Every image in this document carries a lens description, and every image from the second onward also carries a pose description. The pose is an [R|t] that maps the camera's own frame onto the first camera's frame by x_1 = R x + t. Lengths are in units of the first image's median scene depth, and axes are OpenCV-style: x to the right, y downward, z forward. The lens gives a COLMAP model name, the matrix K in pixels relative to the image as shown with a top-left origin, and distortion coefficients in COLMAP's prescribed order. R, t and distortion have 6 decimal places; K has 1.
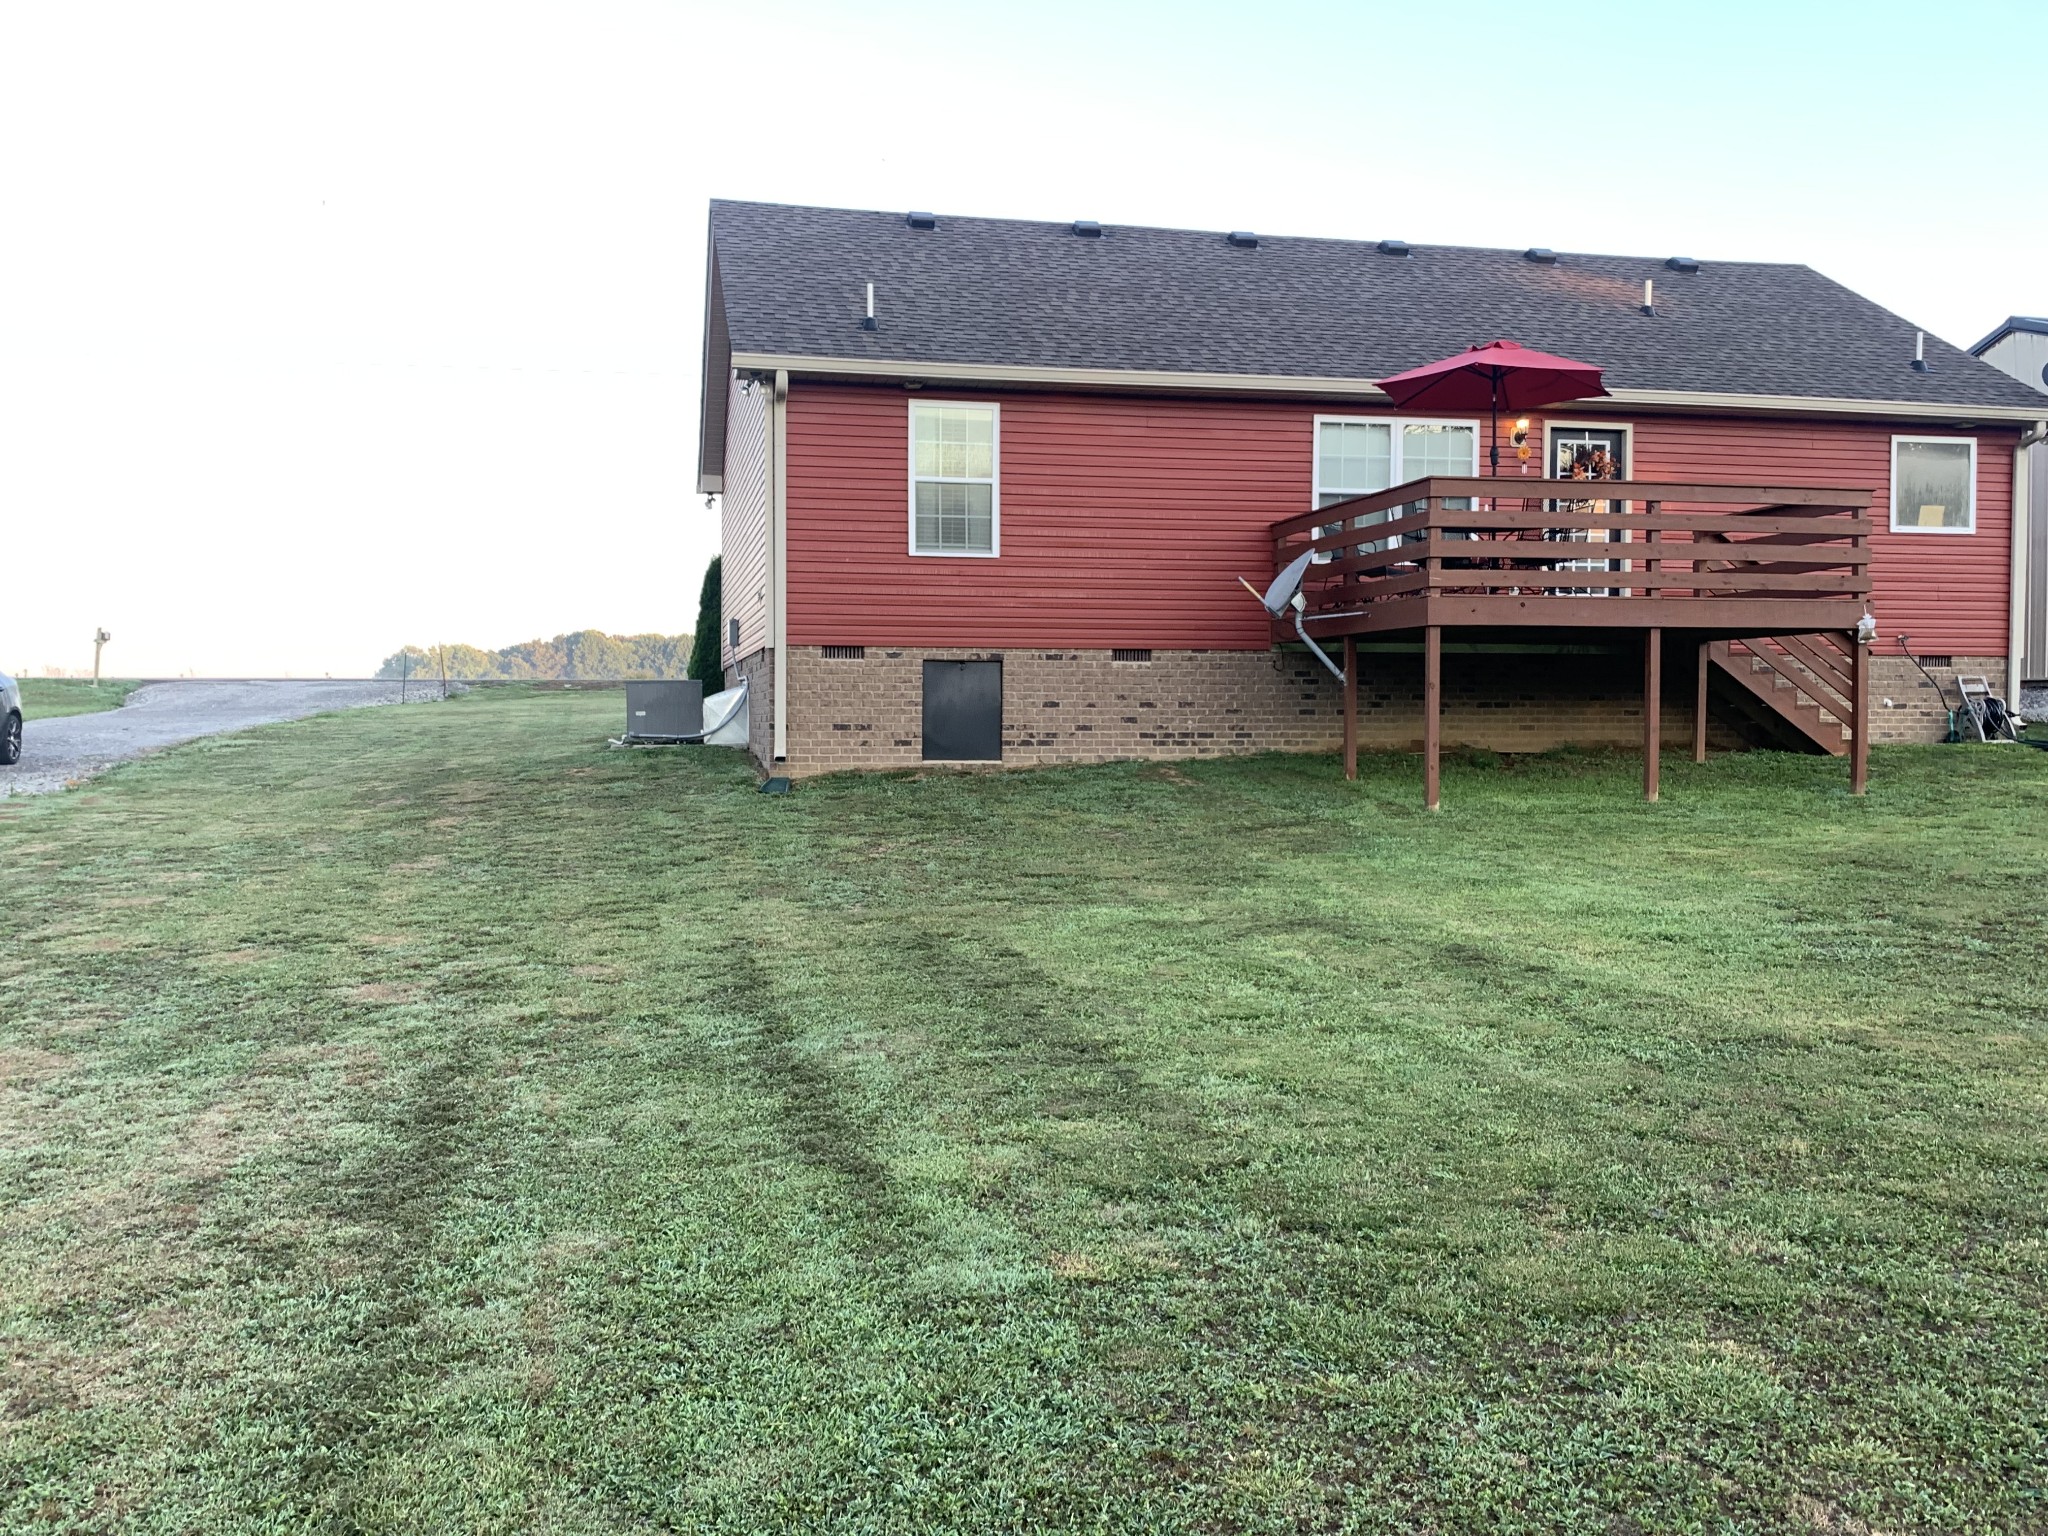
lens RADIAL K [[1573.2, 0, 1018.1], [0, 1573.2, 762.6], [0, 0, 1]] dist [0.002470, -0.009161]
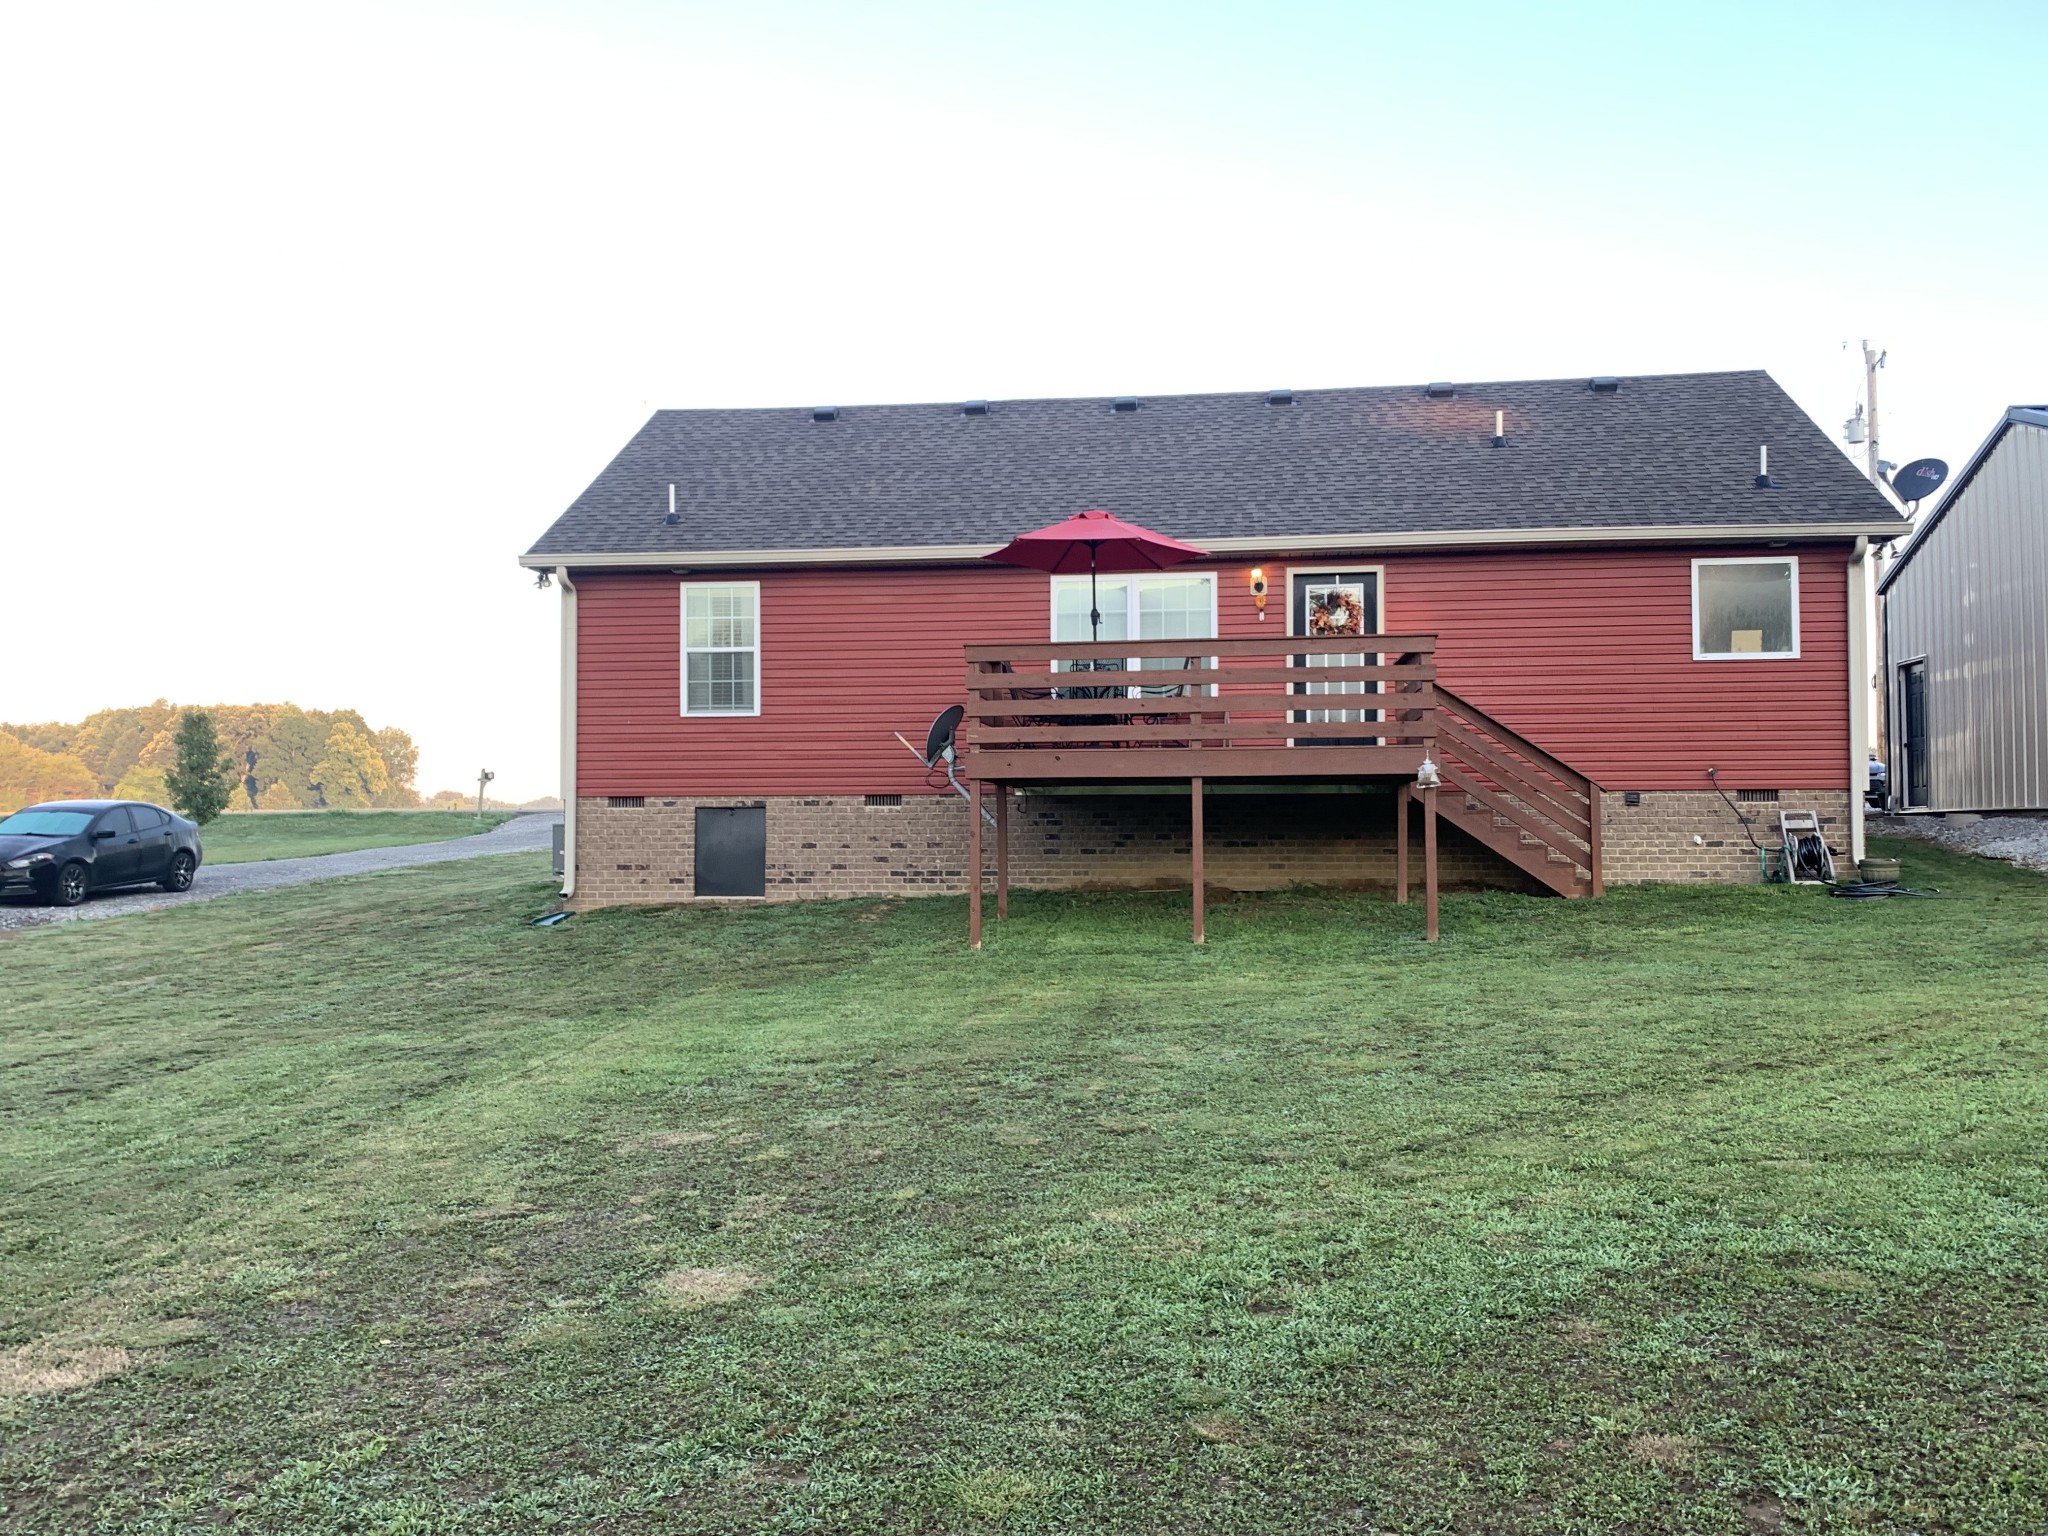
lens RADIAL K [[1546.8, 0, 1021.3], [0, 1546.8, 744.4], [0, 0, 1]] dist [0.105099, -0.162738]
pose [[0.962152, -0.020505, -0.271741, 0.458745], [-0.003320, 0.996209, -0.086927, -0.013439], [0.272493, 0.084540, 0.958437, -0.014665]]
